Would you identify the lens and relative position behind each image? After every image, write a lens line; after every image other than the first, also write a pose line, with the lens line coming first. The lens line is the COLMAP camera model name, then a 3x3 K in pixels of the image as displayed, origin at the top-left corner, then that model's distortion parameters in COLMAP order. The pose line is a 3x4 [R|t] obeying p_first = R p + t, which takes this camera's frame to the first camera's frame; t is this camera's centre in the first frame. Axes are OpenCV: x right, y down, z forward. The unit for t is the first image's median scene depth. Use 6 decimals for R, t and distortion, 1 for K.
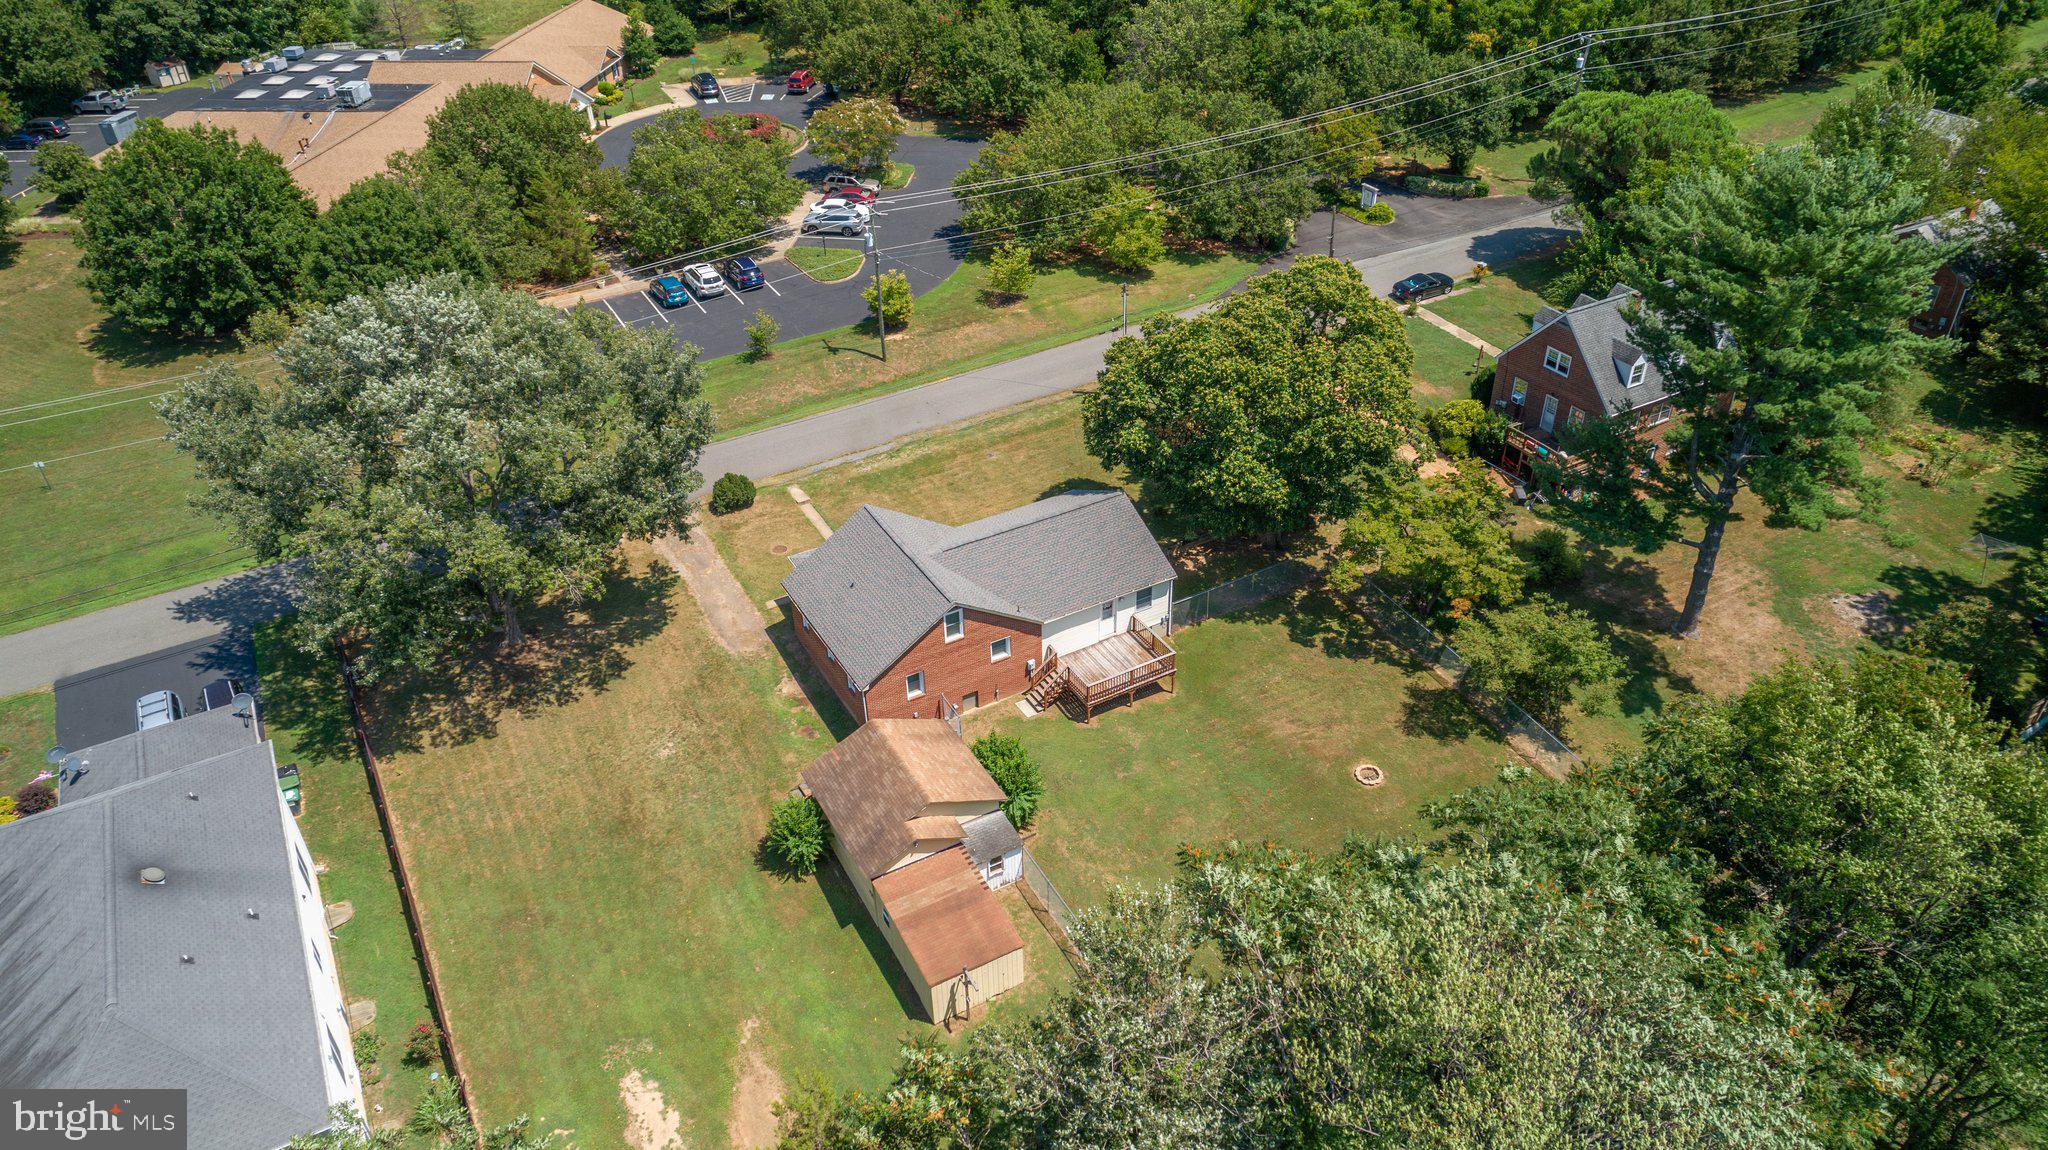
lens RADIAL K [[1378.2, 0, 1018.2], [0, 1378.2, 572.7], [0, 0, 1]] dist [-0.012520, 0.010599]
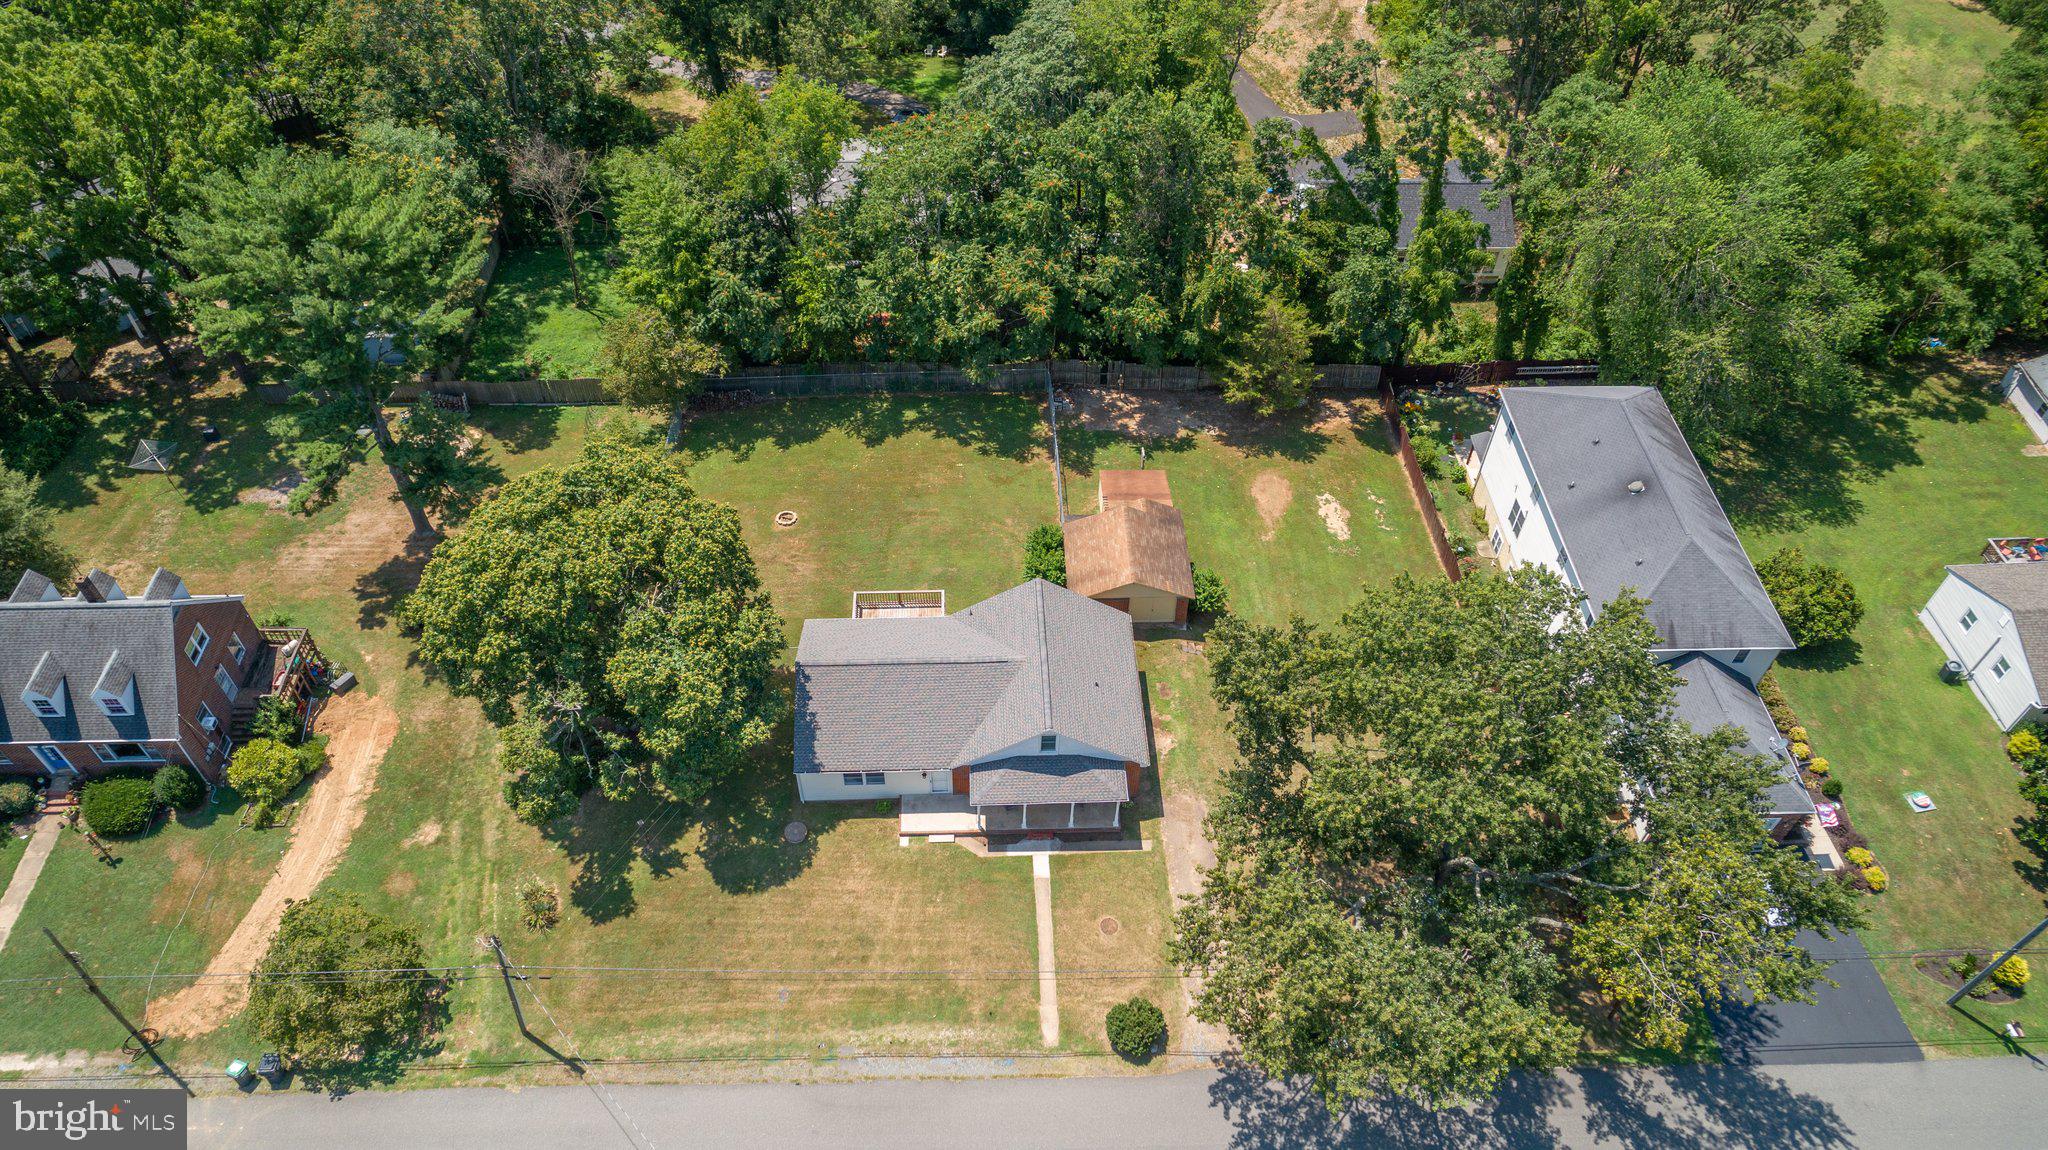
lens RADIAL K [[1378.2, 0, 1020.9], [0, 1378.2, 575.2], [0, 0, 1]] dist [-0.012520, 0.010599]
pose [[-0.889557, -0.331389, 0.314436, -0.323644], [0.263467, 0.190131, 0.945746, -0.879653], [-0.373193, 0.924138, -0.081822, 0.906439]]
